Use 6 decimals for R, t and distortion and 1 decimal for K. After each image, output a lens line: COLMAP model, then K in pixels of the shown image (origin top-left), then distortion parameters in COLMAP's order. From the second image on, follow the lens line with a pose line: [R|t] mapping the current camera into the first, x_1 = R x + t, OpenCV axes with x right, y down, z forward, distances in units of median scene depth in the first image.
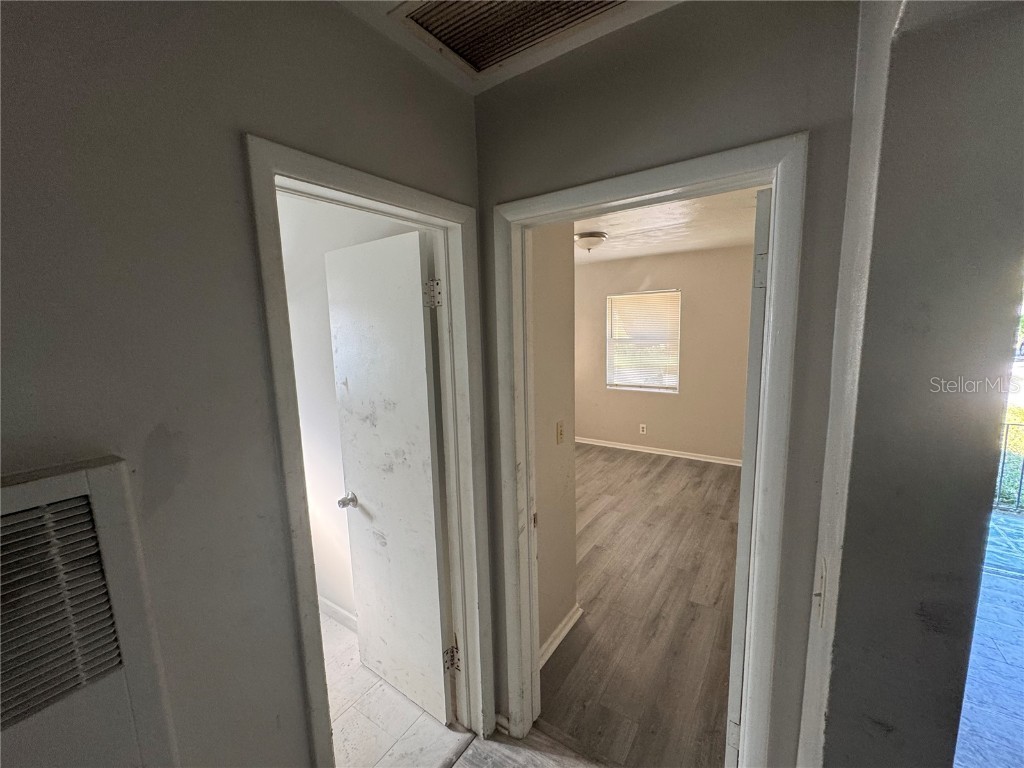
lens RADIAL K [[412.6, 0, 511.1], [0, 412.6, 383.8], [0, 0, 1]] dist [-0.000706, -0.000411]
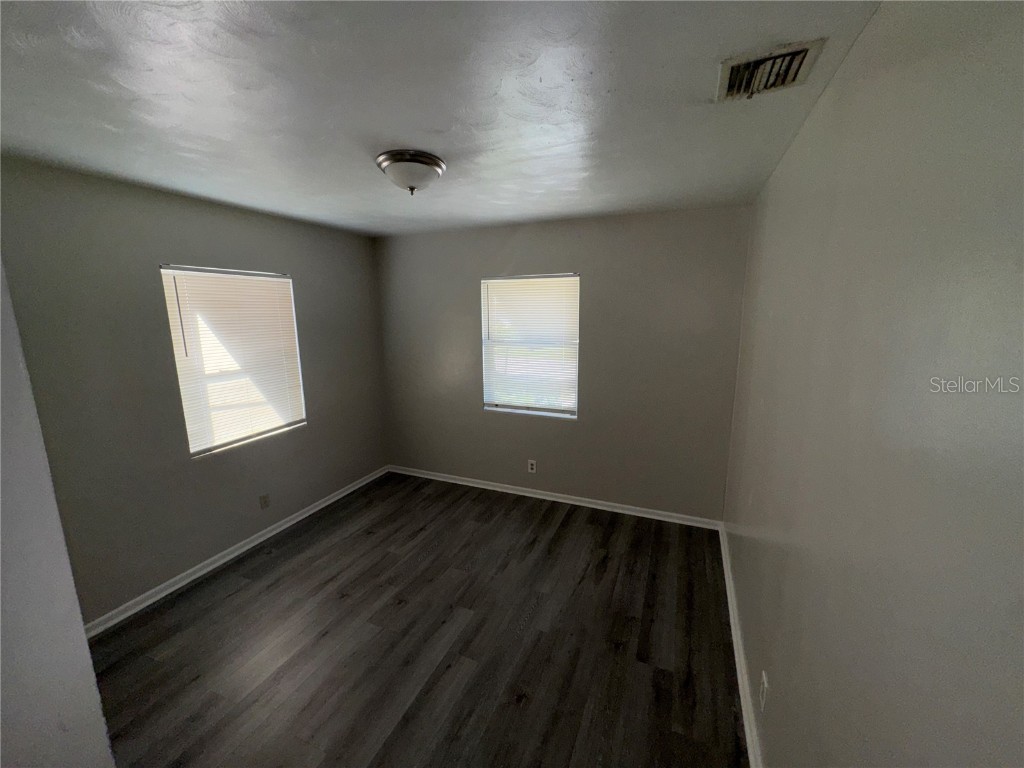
lens RADIAL K [[412.6, 0, 511.1], [0, 412.6, 383.8], [0, 0, 1]] dist [-0.000706, -0.000411]
pose [[0.979568, -0.016370, 0.200446, 0.155956], [0.008764, 0.999209, 0.038777, -0.070112], [-0.200922, -0.036229, 0.978937, 0.336842]]
